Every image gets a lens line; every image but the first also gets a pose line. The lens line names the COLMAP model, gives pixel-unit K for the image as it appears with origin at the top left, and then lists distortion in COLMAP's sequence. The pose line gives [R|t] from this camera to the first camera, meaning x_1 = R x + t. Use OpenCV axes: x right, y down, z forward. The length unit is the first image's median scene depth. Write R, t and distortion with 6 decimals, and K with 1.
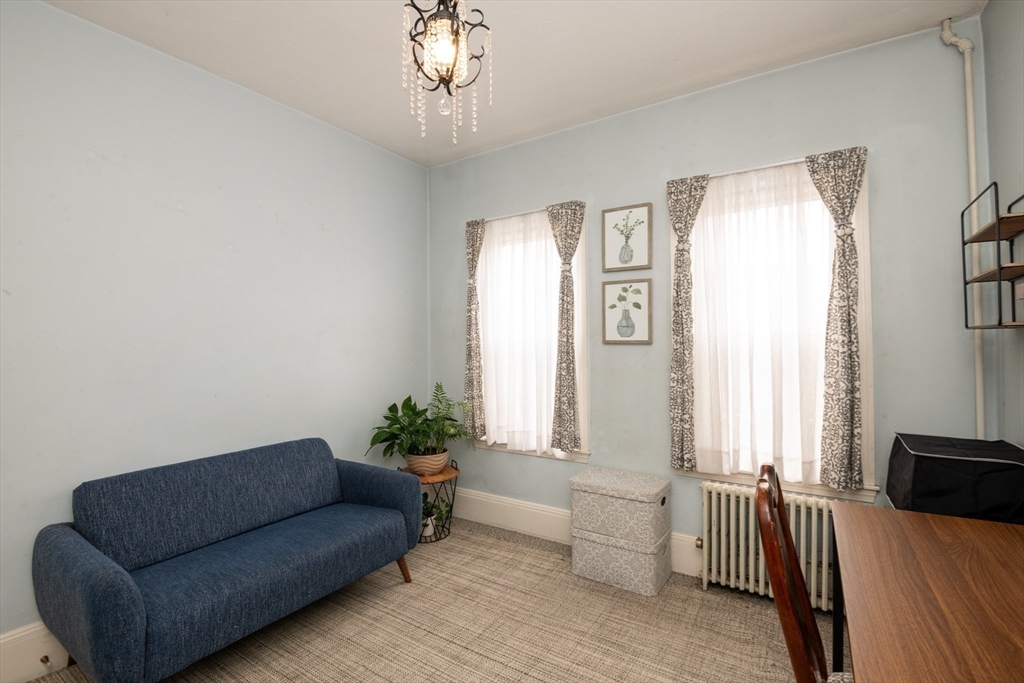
lens RADIAL K [[476.6, 0, 515.3], [0, 476.6, 339.9], [0, 0, 1]] dist [-0.000695, -0.000214]
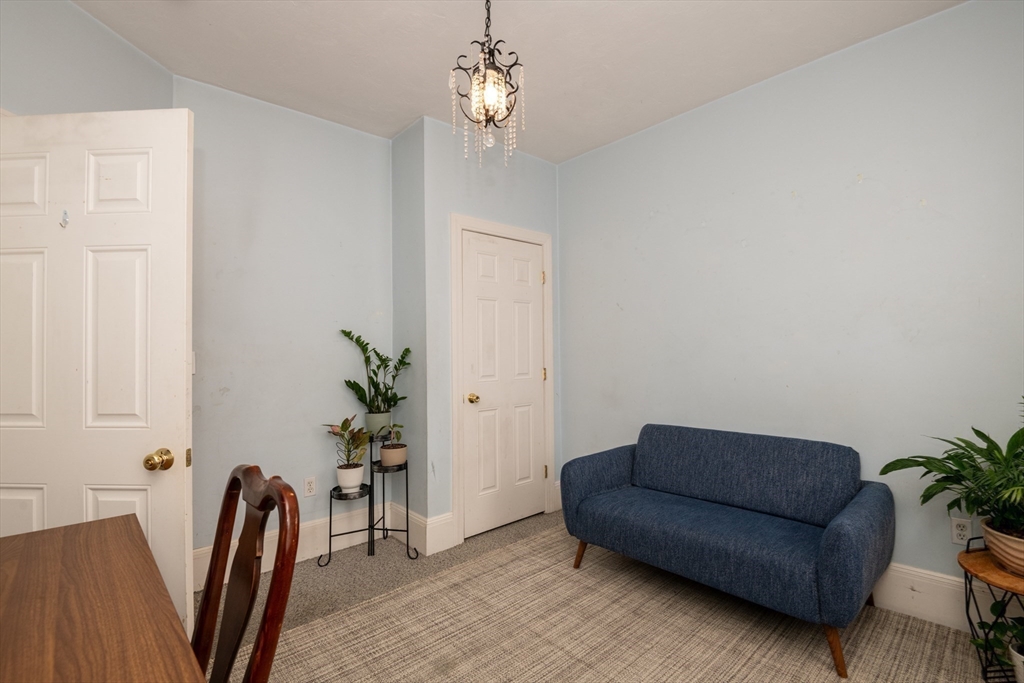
lens RADIAL K [[476.6, 0, 515.3], [0, 476.6, 339.9], [0, 0, 1]] dist [-0.000695, -0.000214]
pose [[-0.258080, -0.013449, -0.966030, 0.629545], [0.028961, 0.999346, -0.021650, 0.035755], [0.965689, -0.033565, -0.257522, 0.843571]]
